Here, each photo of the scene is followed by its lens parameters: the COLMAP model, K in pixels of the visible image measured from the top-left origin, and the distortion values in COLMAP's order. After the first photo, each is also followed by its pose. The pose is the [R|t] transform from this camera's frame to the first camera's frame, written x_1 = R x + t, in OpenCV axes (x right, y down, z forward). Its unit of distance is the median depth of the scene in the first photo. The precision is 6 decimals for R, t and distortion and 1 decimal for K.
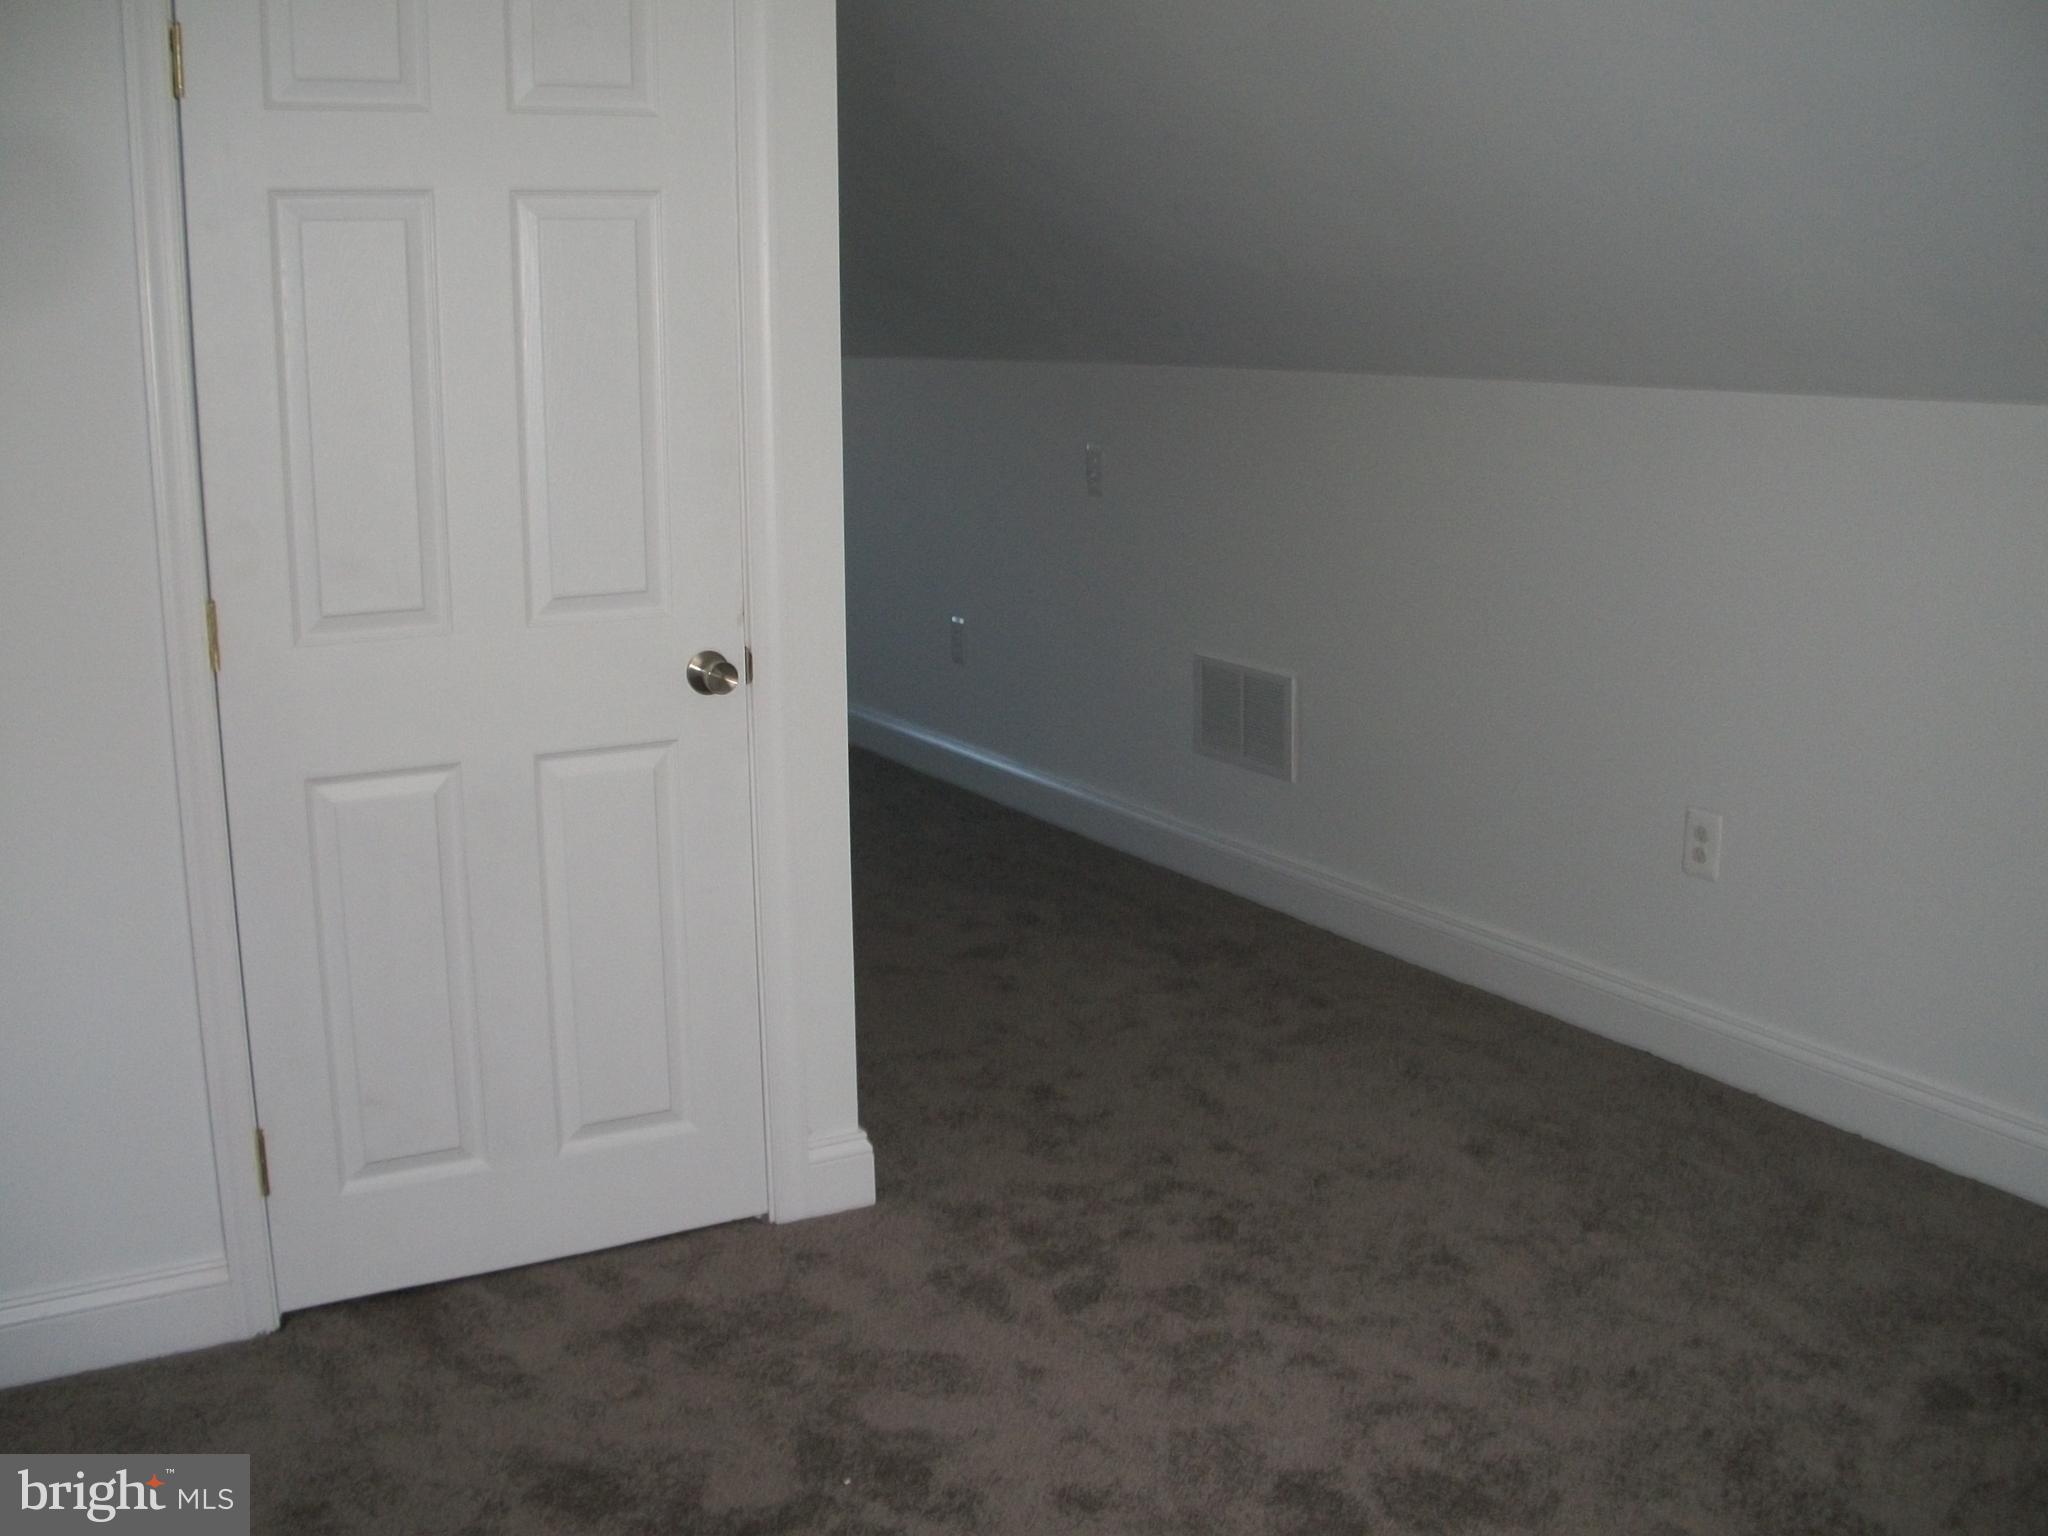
lens RADIAL K [[2135.8, 0, 1024.0], [0, 2135.8, 768.0], [0, 0, 1]] dist [-0.199196, 0.187495]
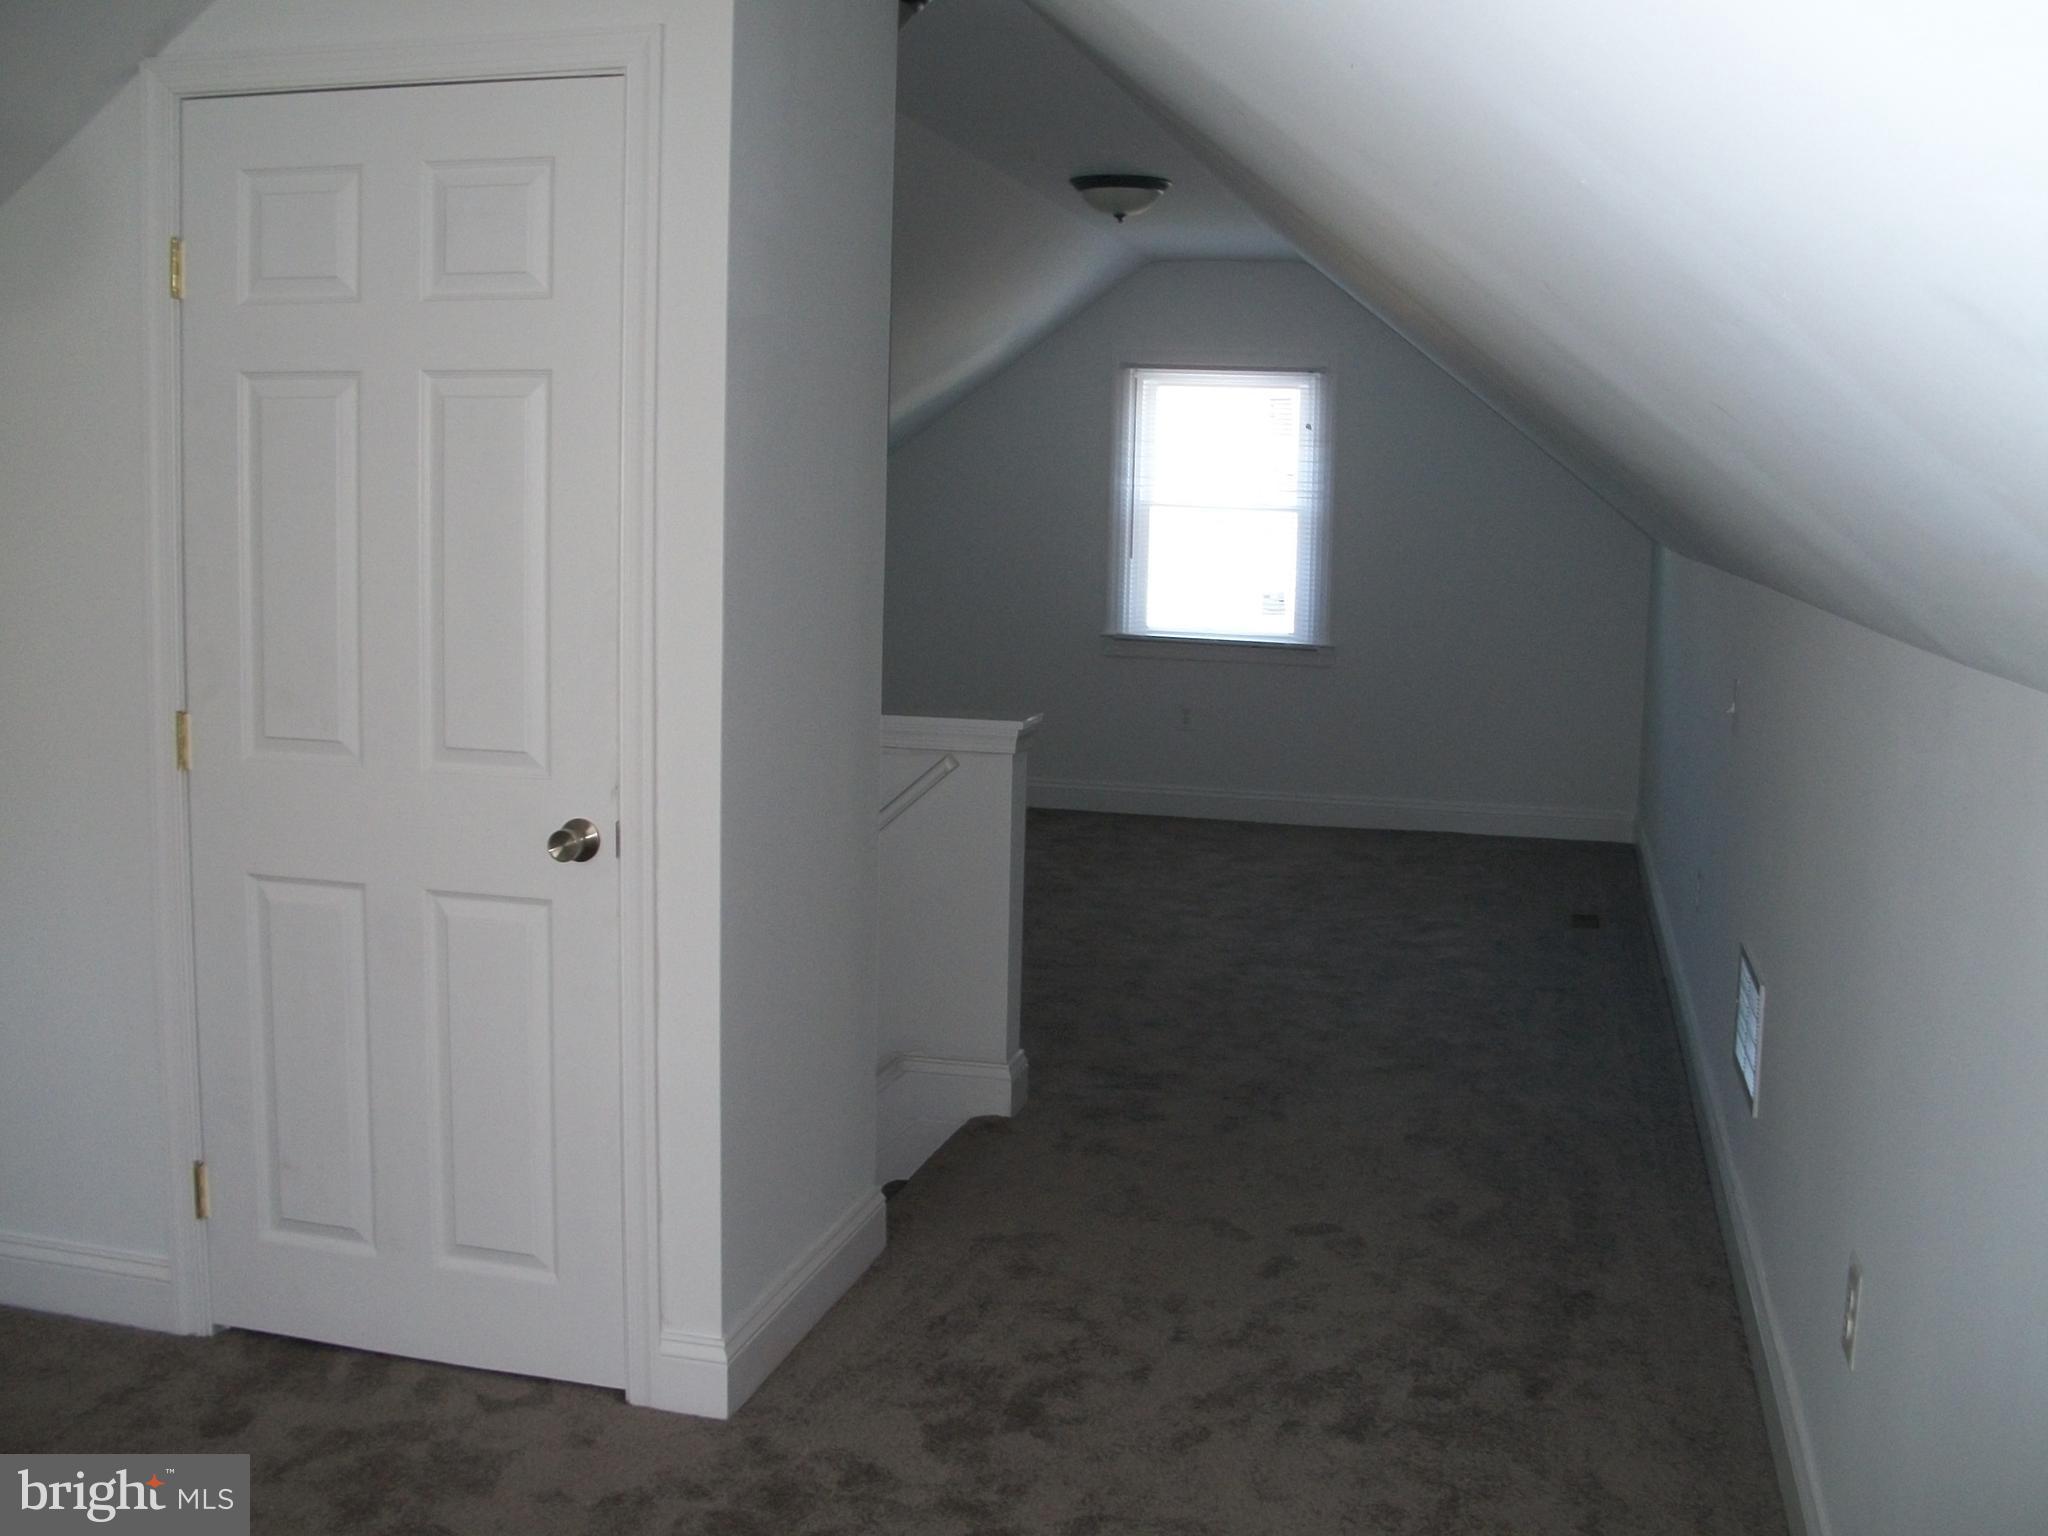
lens RADIAL K [[2135.8, 0, 1024.0], [0, 2135.8, 768.0], [0, 0, 1]] dist [-0.199196, 0.187495]
pose [[0.715312, 0.110969, -0.689939, 0.702643], [-0.166776, 0.985890, -0.014340, -0.100580], [0.678613, 0.125323, 0.723726, 0.409783]]
